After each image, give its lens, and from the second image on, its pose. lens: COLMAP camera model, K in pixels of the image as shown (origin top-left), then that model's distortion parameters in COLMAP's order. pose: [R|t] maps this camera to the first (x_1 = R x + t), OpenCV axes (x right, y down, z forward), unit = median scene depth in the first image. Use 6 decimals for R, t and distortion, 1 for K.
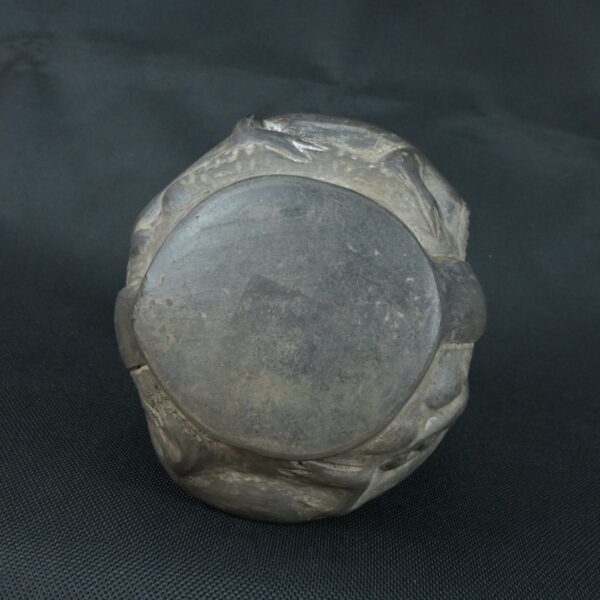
lens RADIAL K [[624.6, 0, 300.0], [0, 624.6, 300.0], [0, 0, 1]] dist [0.008970, -0.002840]
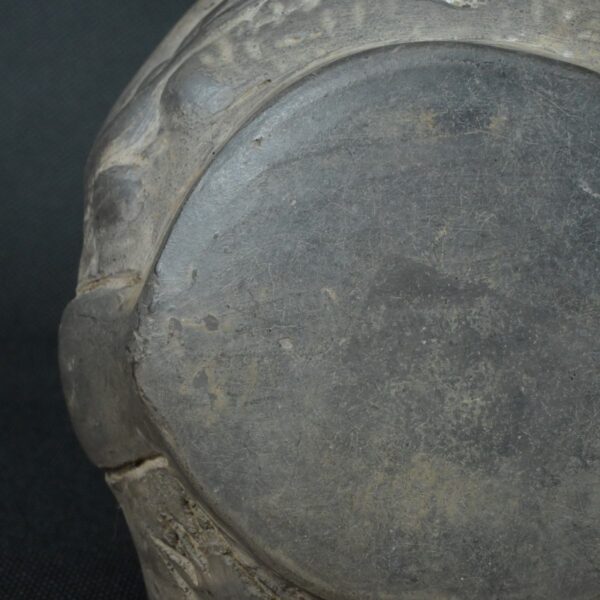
lens RADIAL K [[1960.8, 0, 300.0], [0, 1960.8, 300.0], [0, 0, 1]] dist [0.018104, 0.679483]
pose [[0.998219, -0.056762, -0.018369, -0.113723], [0.057104, 0.998194, 0.018666, -0.038143], [0.017277, -0.019682, 0.999657, -0.506767]]
